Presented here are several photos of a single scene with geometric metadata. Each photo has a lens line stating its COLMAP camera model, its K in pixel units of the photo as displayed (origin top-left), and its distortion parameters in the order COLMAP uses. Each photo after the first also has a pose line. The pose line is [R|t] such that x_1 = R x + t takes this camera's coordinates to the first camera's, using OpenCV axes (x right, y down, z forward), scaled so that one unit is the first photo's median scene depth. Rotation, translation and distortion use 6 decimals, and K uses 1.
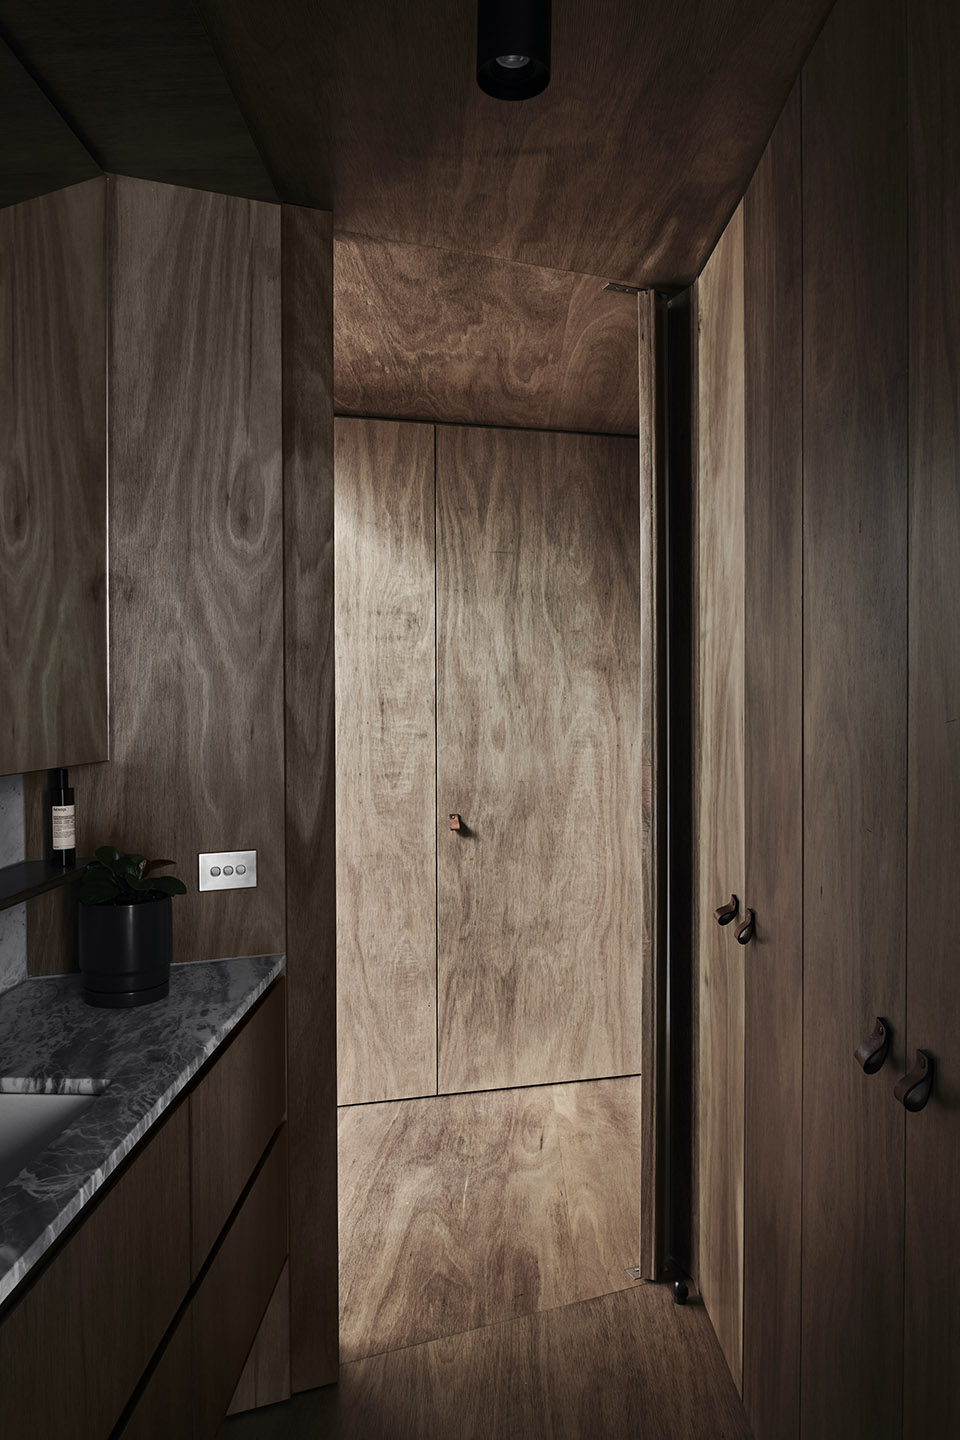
lens RADIAL K [[1003.7, 0, 479.3], [0, 1003.7, 690.4], [0, 0, 1]] dist [-0.000477, -0.018788]
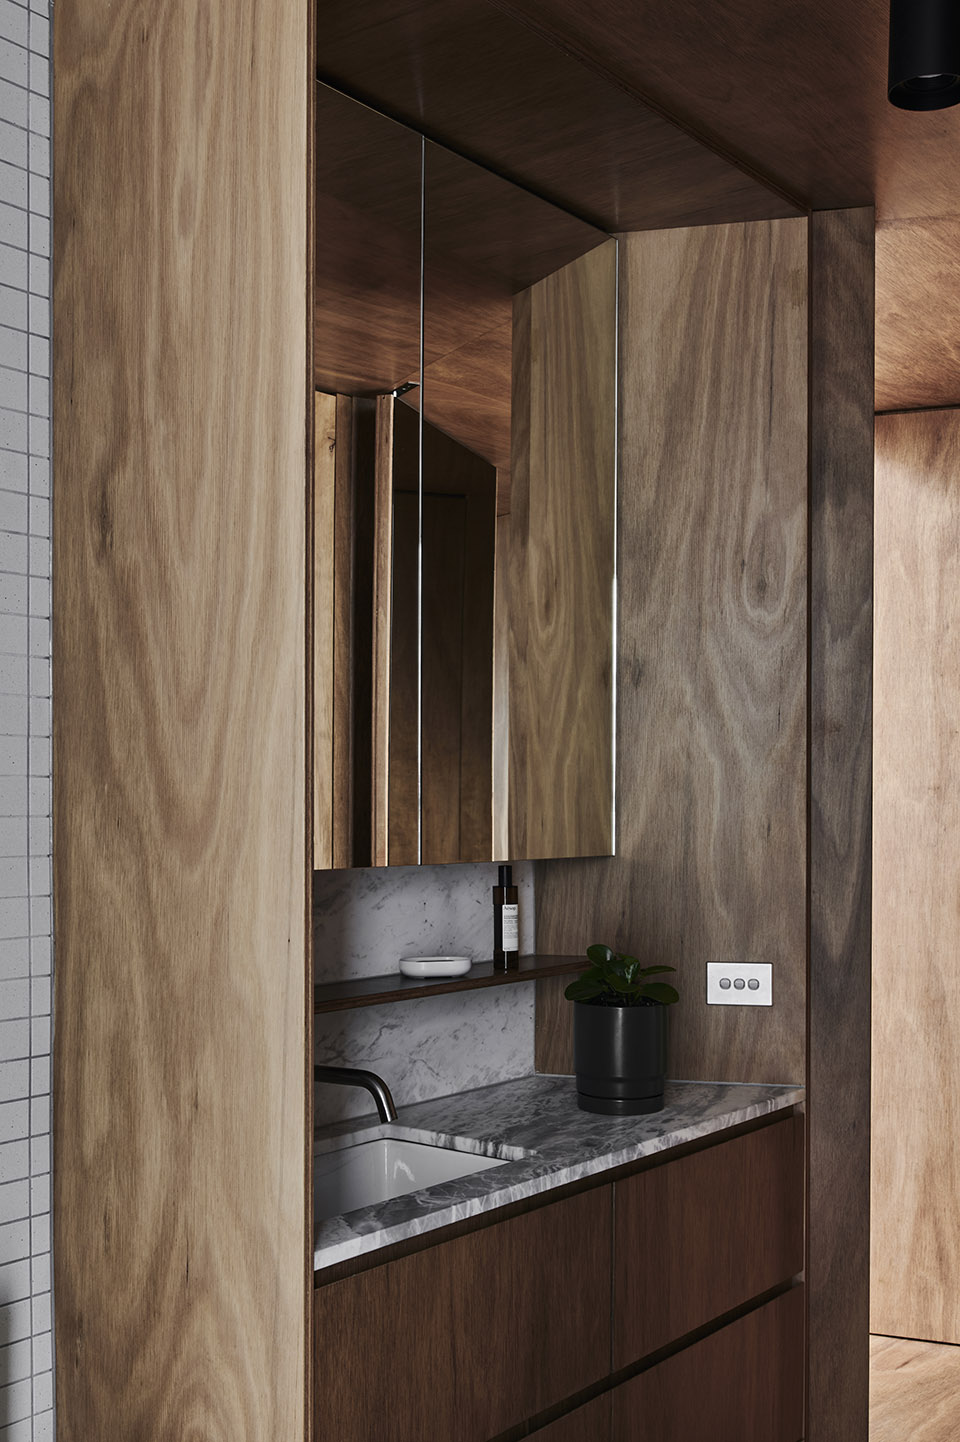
lens RADIAL K [[1559.8, 0, 480.0], [0, 1559.8, 721.0], [0, 0, 1]] dist [0.010077, 0.011620]
pose [[0.806507, -0.024778, -0.590705, 0.376091], [0.003879, 0.999322, -0.036622, -0.003205], [0.591212, 0.027244, 0.806056, -0.249186]]
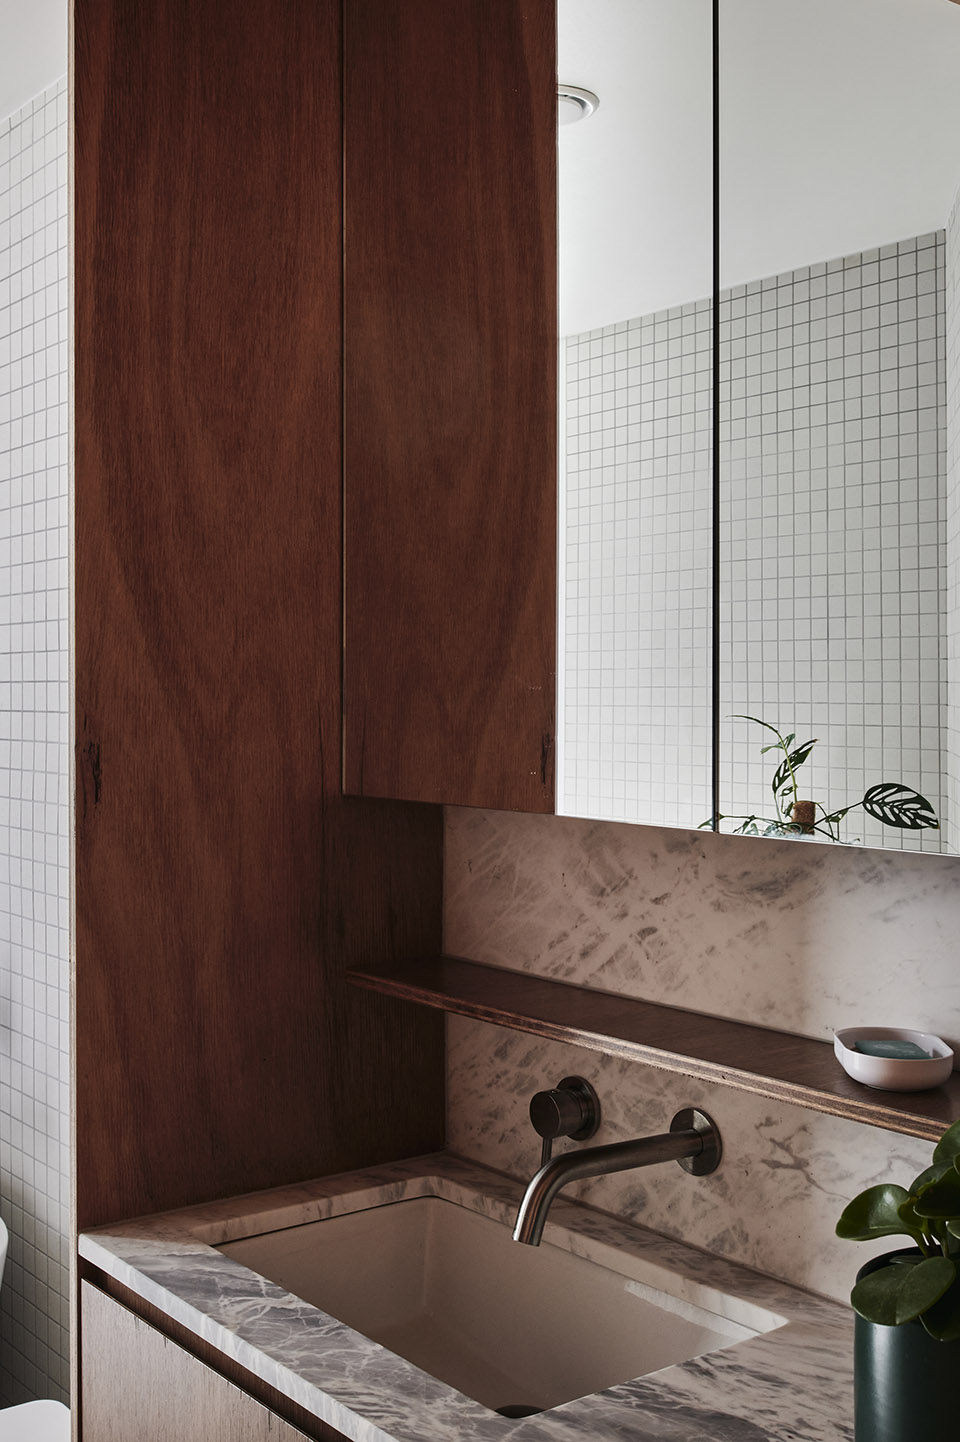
lens RADIAL K [[1559.8, 0, 480.0], [0, 1559.8, 721.0], [0, 0, 1]] dist [0.010077, 0.011620]
pose [[-0.775679, -0.002714, -0.631121, 0.104403], [0.000434, 0.999988, -0.004834, 0.022325], [0.631127, -0.004024, -0.775669, 1.068937]]
